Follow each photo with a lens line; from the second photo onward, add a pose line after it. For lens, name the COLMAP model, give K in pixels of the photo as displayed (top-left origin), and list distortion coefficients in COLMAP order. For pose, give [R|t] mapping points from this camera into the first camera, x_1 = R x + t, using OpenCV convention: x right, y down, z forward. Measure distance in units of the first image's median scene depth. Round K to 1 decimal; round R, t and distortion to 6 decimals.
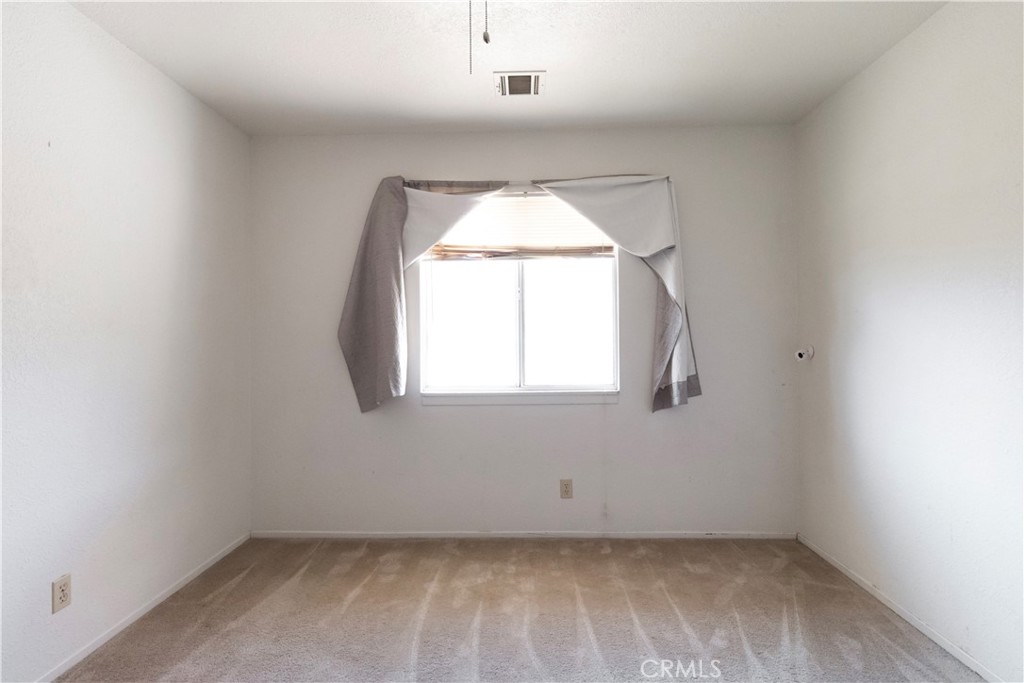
lens RADIAL K [[494.9, 0, 512.0], [0, 494.9, 341.5], [0, 0, 1]] dist [0.001466, -0.000181]
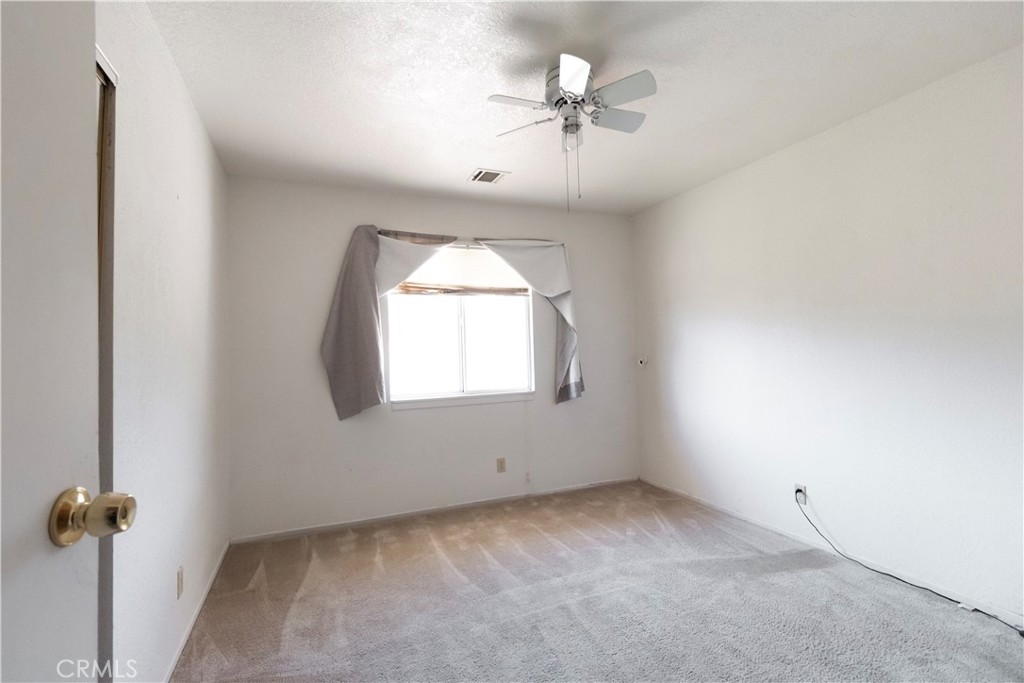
lens RADIAL K [[471.8, 0, 516.7], [0, 471.8, 338.7], [0, 0, 1]] dist [0.000159, -0.000063]
pose [[0.910185, -0.003840, 0.414183, -0.391234], [0.019008, 0.999291, -0.032507, -0.005950], [-0.413765, 0.037460, 0.909613, -0.210697]]
